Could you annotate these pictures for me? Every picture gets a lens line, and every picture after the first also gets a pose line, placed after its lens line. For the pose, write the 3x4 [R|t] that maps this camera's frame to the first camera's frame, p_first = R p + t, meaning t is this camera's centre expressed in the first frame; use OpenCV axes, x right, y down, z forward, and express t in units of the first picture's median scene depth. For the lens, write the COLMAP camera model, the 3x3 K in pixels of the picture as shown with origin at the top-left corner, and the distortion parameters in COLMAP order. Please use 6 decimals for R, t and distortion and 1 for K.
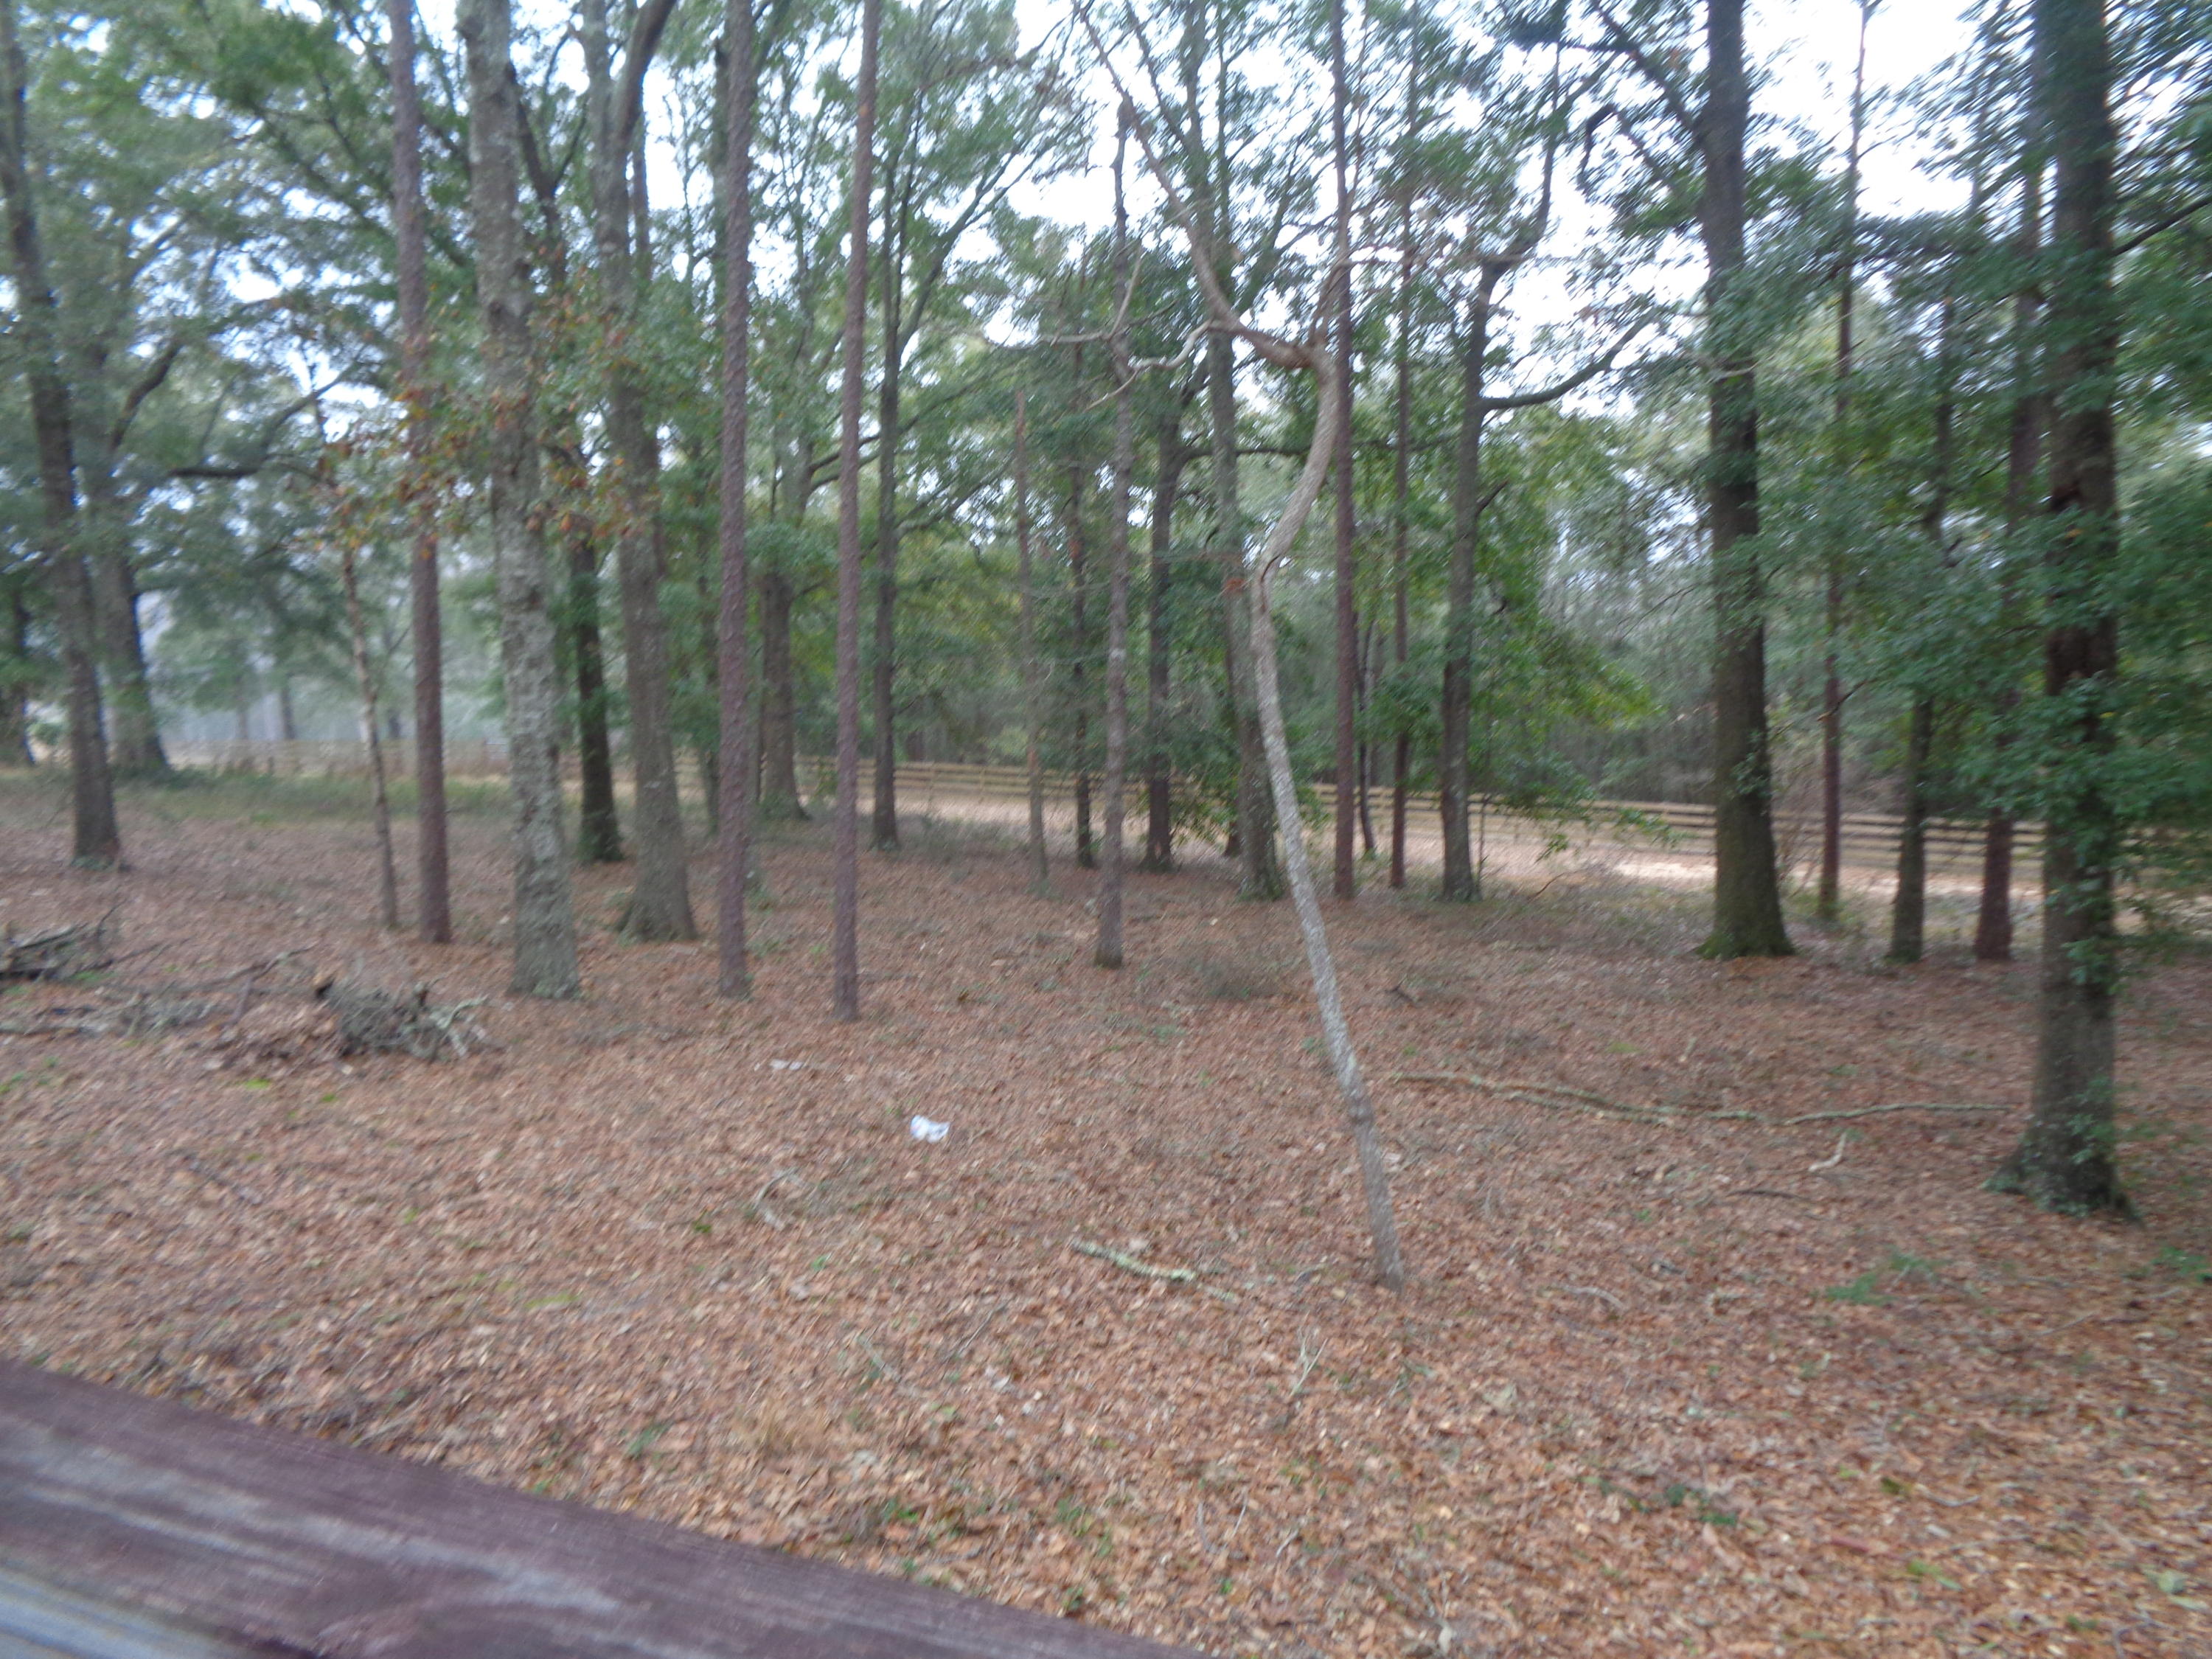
lens RADIAL K [[1659.6, 0, 1123.1], [0, 1659.6, 840.8], [0, 0, 1]] dist [0.045902, -0.078102]
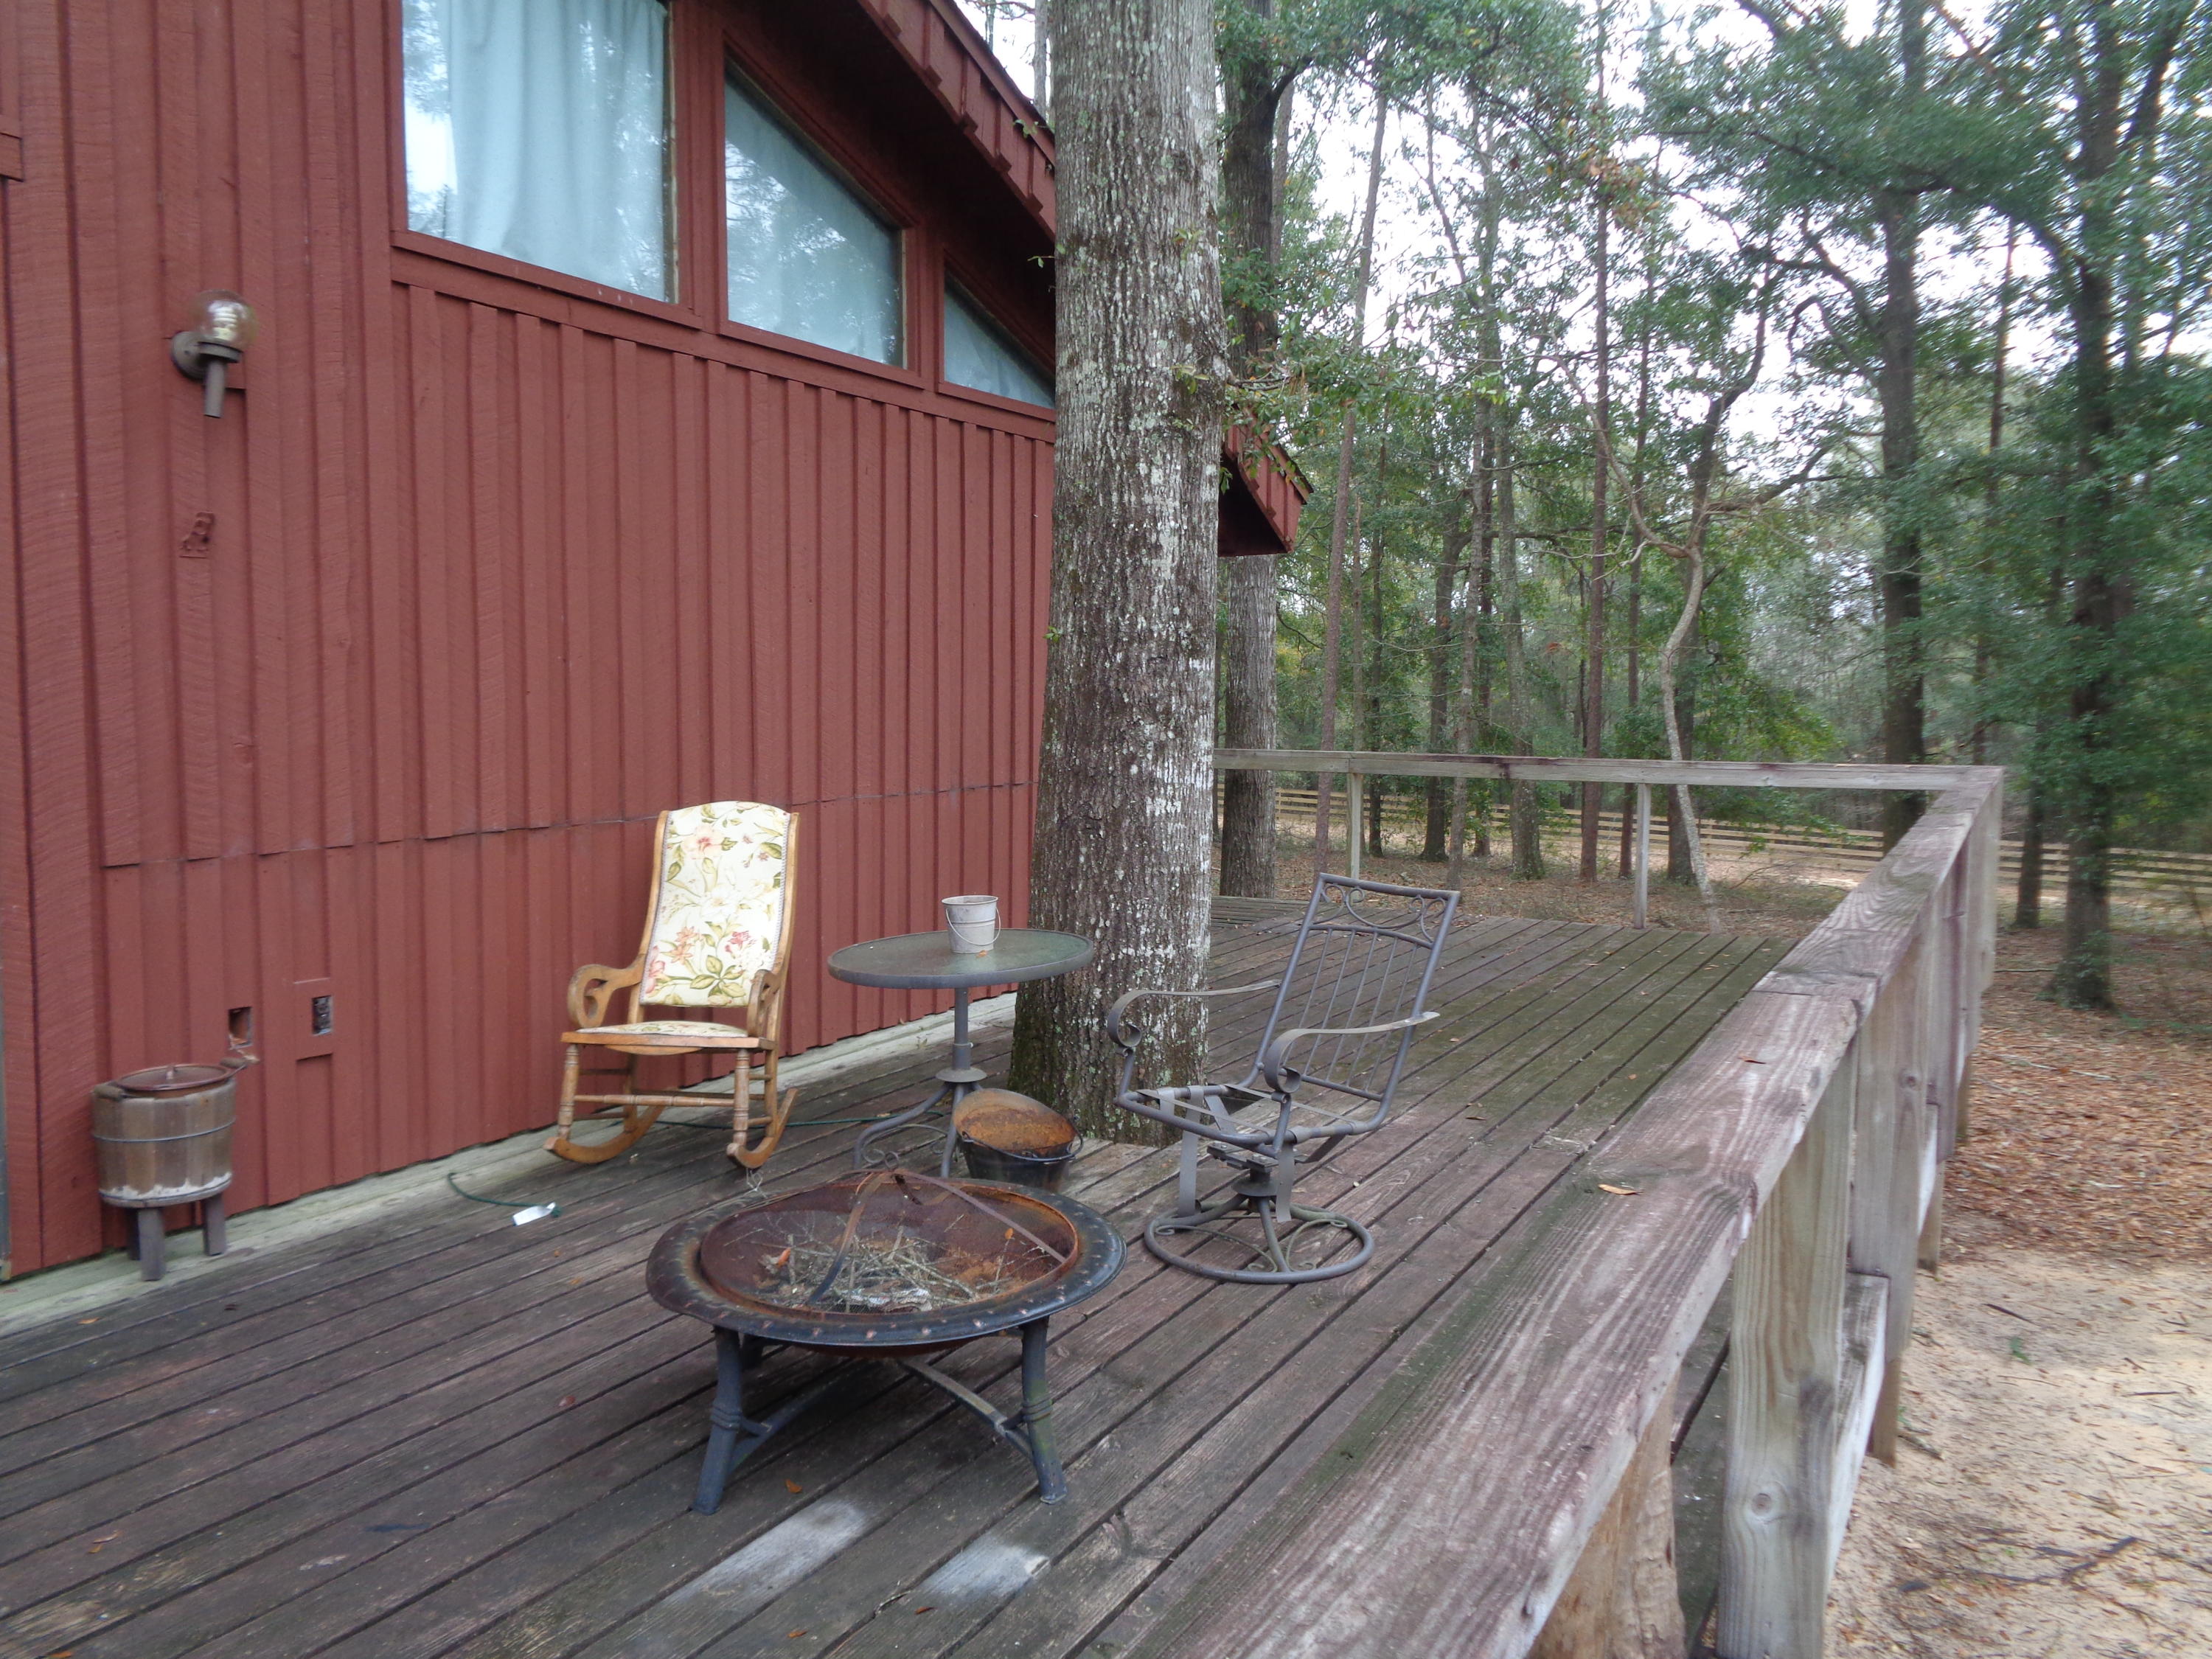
lens RADIAL K [[1659.6, 0, 1123.1], [0, 1659.6, 840.8], [0, 0, 1]] dist [0.045902, -0.078102]
pose [[0.995775, 0.029427, -0.086978, -0.112760], [-0.031397, 0.999278, -0.021371, 0.040010], [0.086287, 0.024011, 0.995981, -0.322968]]
